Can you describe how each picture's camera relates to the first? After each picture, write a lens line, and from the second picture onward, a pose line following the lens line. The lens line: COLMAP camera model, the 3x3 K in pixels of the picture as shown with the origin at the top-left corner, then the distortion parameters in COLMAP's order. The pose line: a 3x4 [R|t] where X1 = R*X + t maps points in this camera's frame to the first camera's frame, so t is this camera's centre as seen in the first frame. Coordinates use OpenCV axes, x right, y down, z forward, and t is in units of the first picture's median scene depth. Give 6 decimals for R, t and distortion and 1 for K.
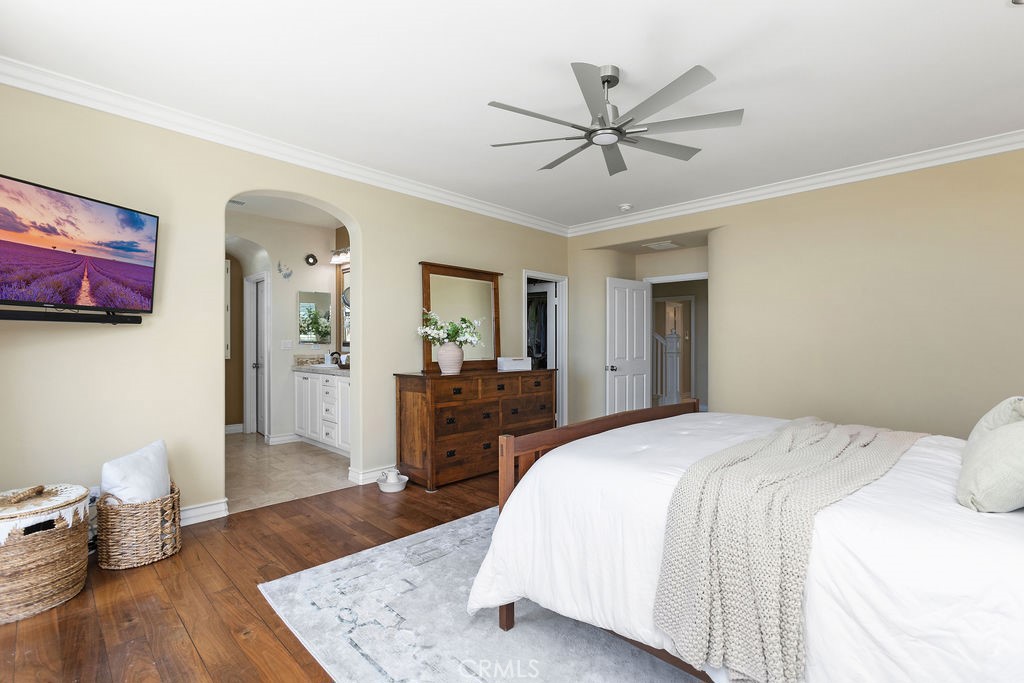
lens RADIAL K [[465.5, 0, 513.7], [0, 465.5, 338.4], [0, 0, 1]] dist [-0.007535, 0.006879]
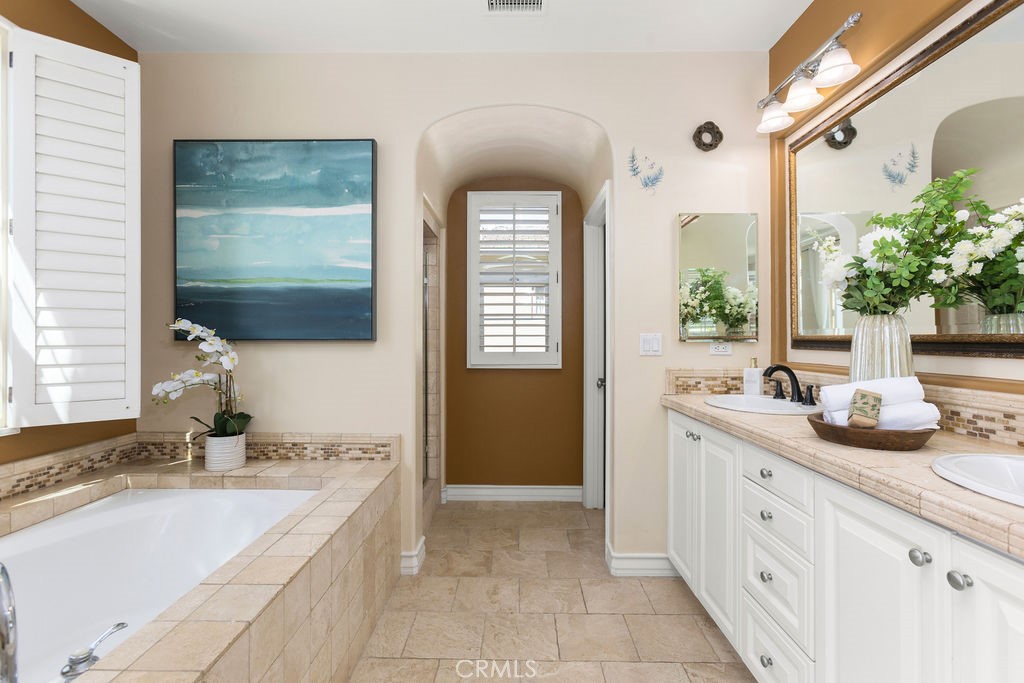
lens RADIAL K [[465.5, 0, 511.0], [0, 465.5, 338.5], [0, 0, 1]] dist [-0.007535, 0.006879]
pose [[0.690319, -0.000027, -0.723505, -0.258679], [0.008135, 0.999937, 0.007725, 0.003882], [0.723460, -0.011219, 0.690275, 0.590885]]
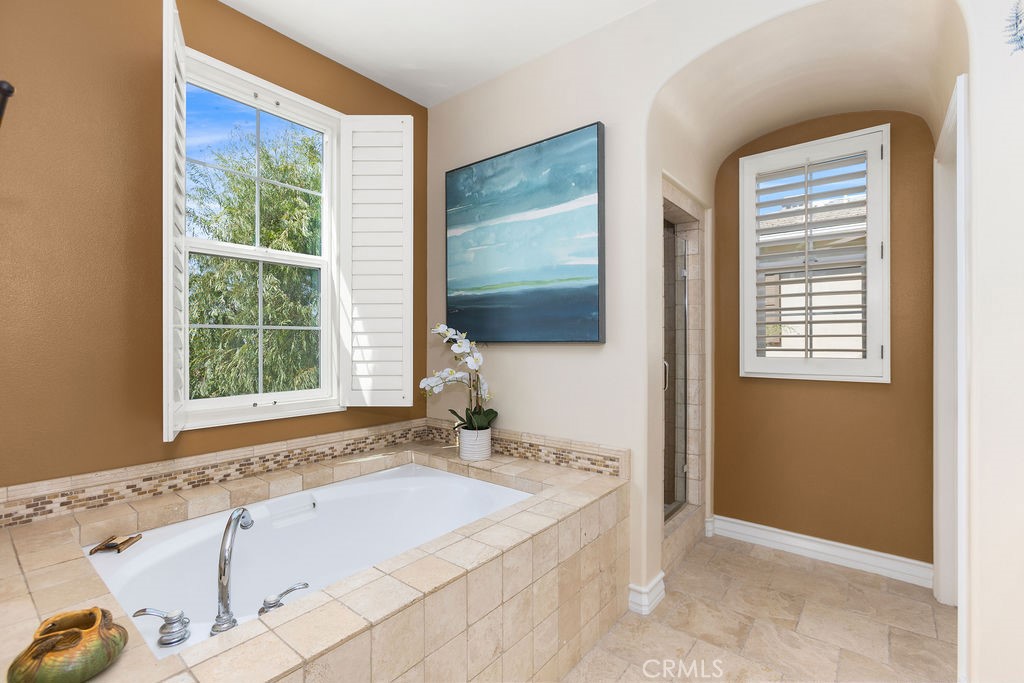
lens RADIAL K [[465.5, 0, 506.3], [0, 465.5, 341.5], [0, 0, 1]] dist [-0.007535, 0.006879]
pose [[0.098993, -0.000039, -0.995088, -0.274582], [0.013951, 0.999902, 0.001349, 0.005534], [0.994990, -0.014016, 0.098984, 0.675819]]
